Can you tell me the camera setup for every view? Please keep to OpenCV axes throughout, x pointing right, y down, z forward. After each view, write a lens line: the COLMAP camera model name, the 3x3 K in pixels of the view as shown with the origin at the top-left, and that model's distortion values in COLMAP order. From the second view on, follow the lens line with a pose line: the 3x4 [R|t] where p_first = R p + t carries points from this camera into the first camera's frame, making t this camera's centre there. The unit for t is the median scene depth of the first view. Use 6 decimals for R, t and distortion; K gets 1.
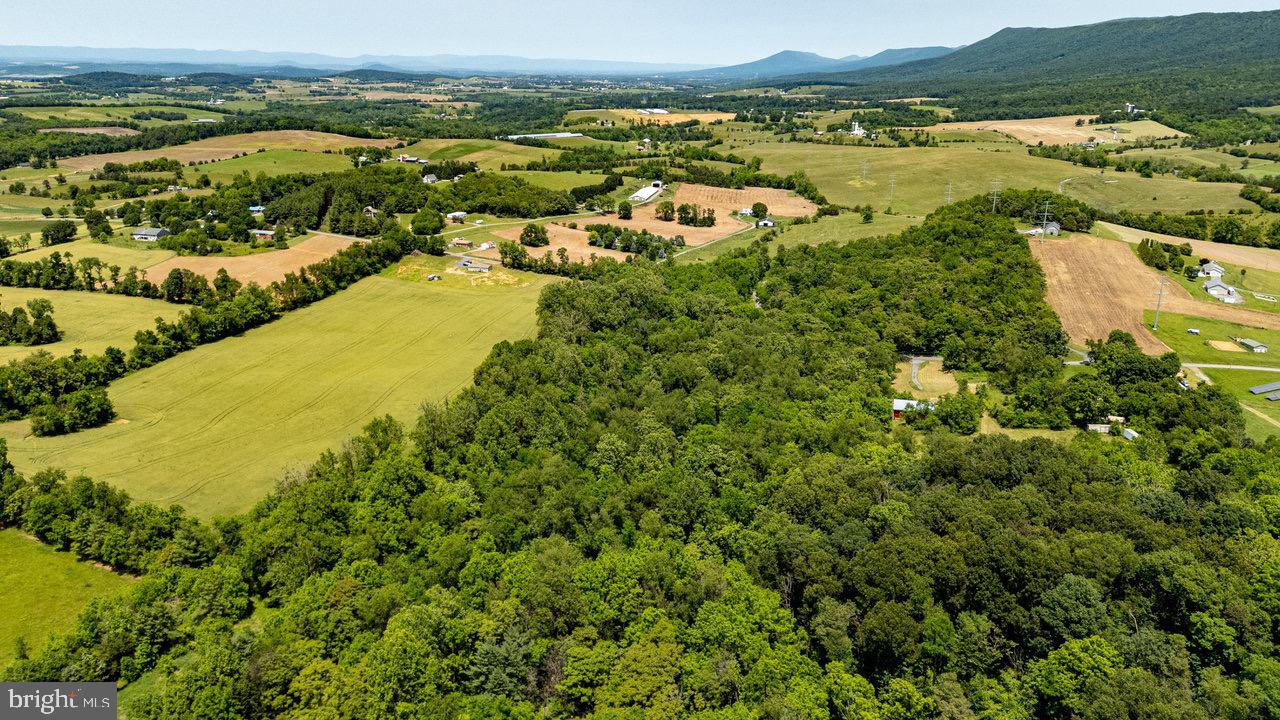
lens RADIAL K [[924.2, 0, 645.3], [0, 924.2, 358.5], [0, 0, 1]] dist [0.057212, -0.069072]
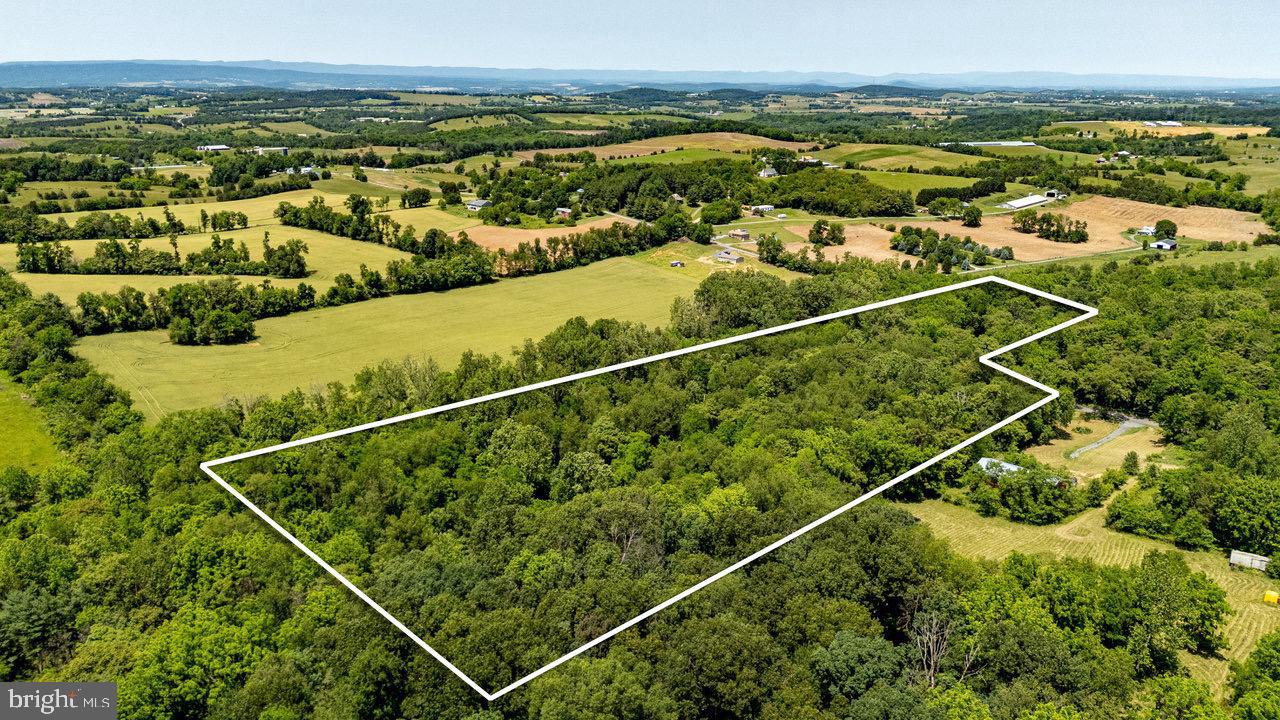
lens RADIAL K [[924.2, 0, 634.0], [0, 924.2, 368.5], [0, 0, 1]] dist [0.057212, -0.069072]
pose [[0.860436, 0.144895, -0.488524, 0.149784], [-0.148395, 0.988417, 0.031793, -0.002438], [0.487472, 0.045139, 0.871971, 0.102816]]
